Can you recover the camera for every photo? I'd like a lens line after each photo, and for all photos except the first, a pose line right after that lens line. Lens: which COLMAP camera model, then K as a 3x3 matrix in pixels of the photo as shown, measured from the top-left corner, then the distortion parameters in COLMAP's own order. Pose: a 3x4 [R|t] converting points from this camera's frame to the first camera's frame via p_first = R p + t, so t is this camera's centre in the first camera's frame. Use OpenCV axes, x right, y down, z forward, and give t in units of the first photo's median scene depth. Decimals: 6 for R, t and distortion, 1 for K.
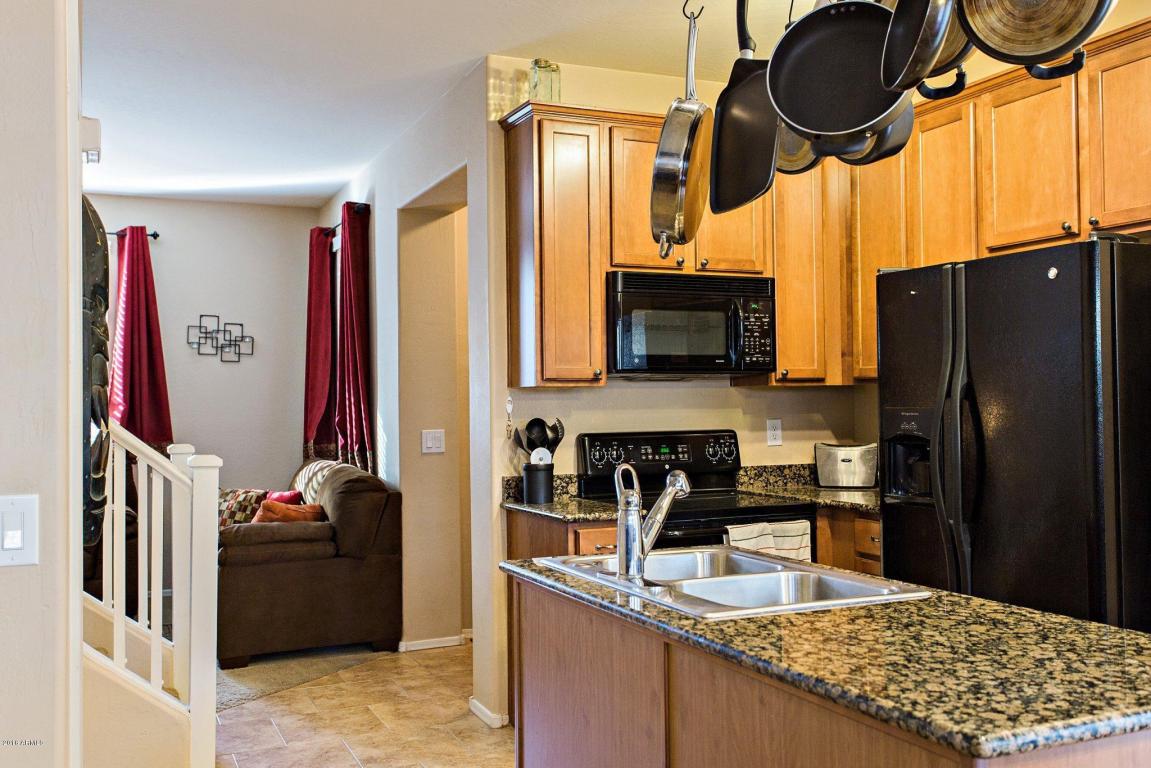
lens RADIAL K [[1070.1, 0, 569.9], [0, 1070.1, 381.6], [0, 0, 1]] dist [0.014945, 0.000000]
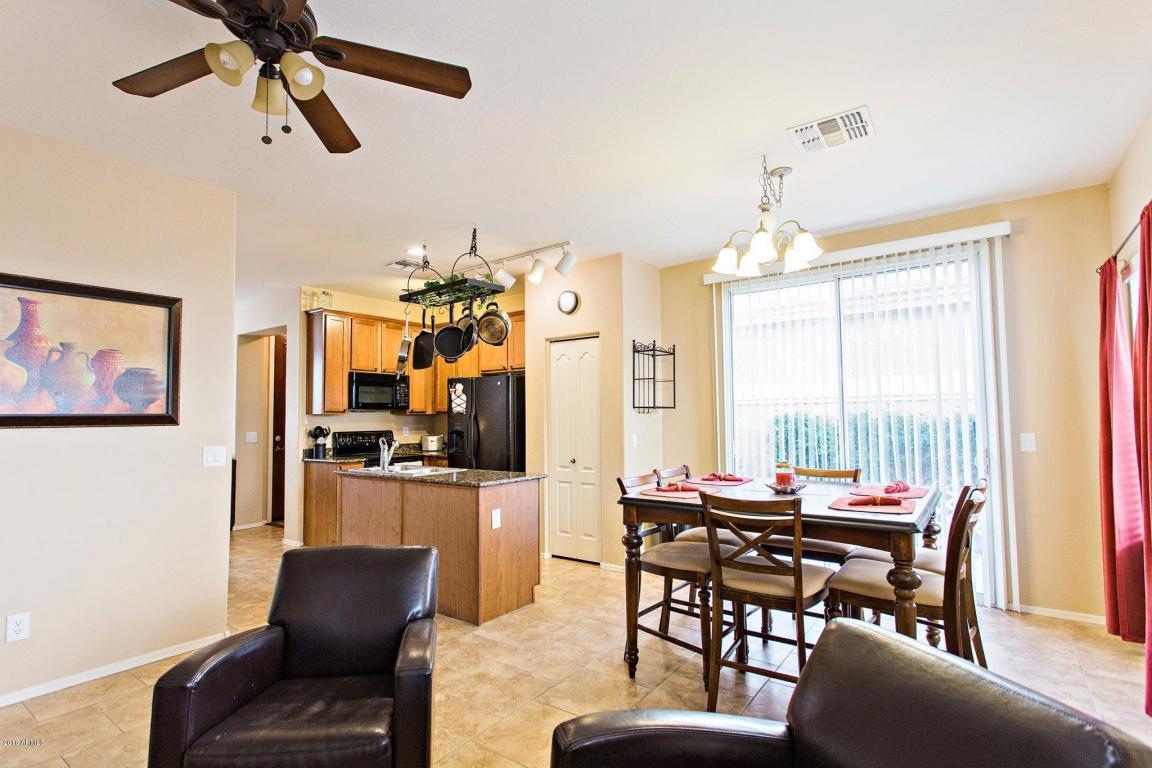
lens RADIAL K [[552.5, 0, 568.7], [0, 552.5, 388.0], [0, 0, 1]] dist [-0.000004, 0.002478]
pose [[0.860790, 0.030319, 0.508057, -0.192939], [-0.009550, 0.999011, -0.043437, -0.005927], [-0.508871, 0.032538, 0.860228, -0.474240]]
